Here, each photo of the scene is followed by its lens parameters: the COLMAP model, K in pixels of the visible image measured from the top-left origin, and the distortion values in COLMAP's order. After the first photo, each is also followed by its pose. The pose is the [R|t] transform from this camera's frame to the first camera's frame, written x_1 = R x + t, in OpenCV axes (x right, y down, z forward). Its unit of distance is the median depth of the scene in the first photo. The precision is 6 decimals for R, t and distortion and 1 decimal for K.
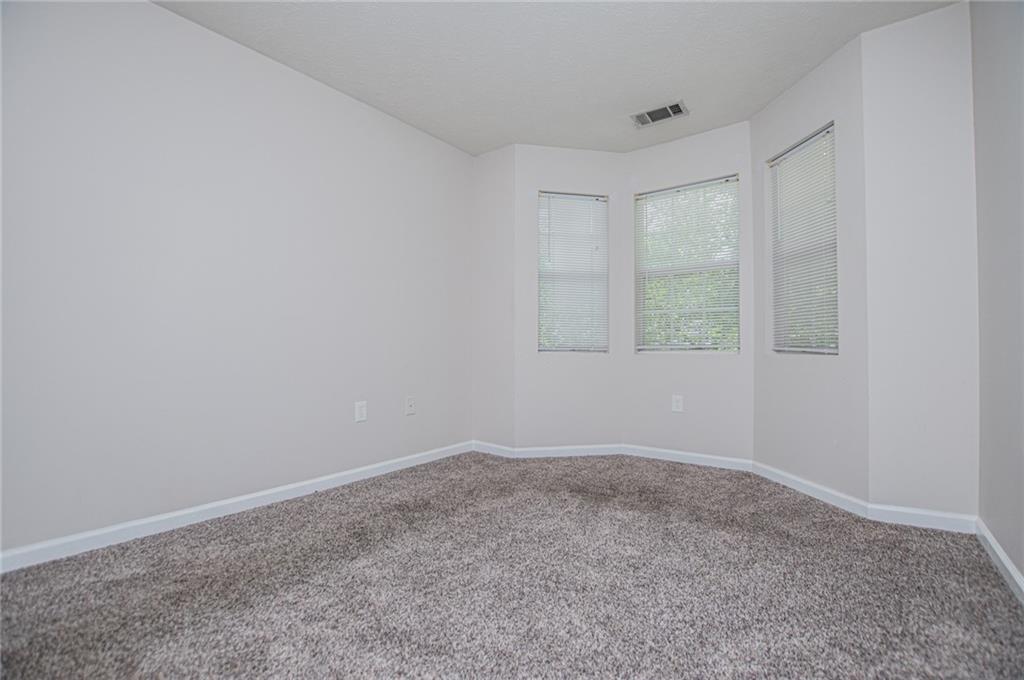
lens RADIAL K [[450.1, 0, 518.8], [0, 450.1, 340.6], [0, 0, 1]] dist [-0.025153, 0.000213]
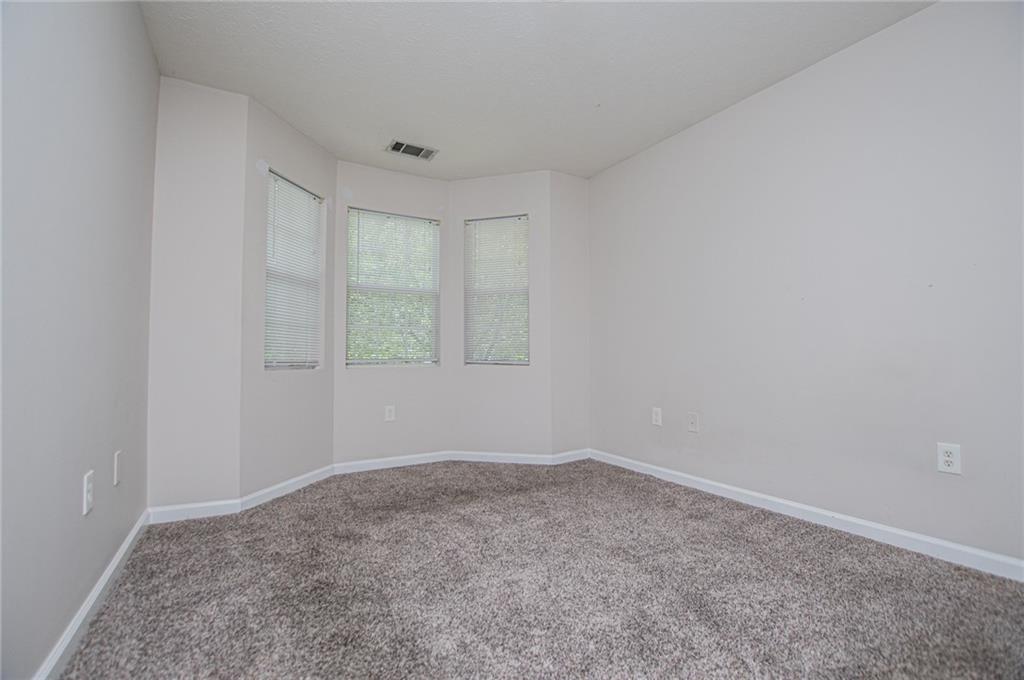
lens RADIAL K [[450.1, 0, 518.8], [0, 450.1, 340.6], [0, 0, 1]] dist [-0.025153, 0.000213]
pose [[0.389897, 0.040792, 0.919954, -0.636176], [-0.009284, 0.999142, -0.040368, 0.006653], [-0.920811, 0.007198, 0.389942, 0.360688]]
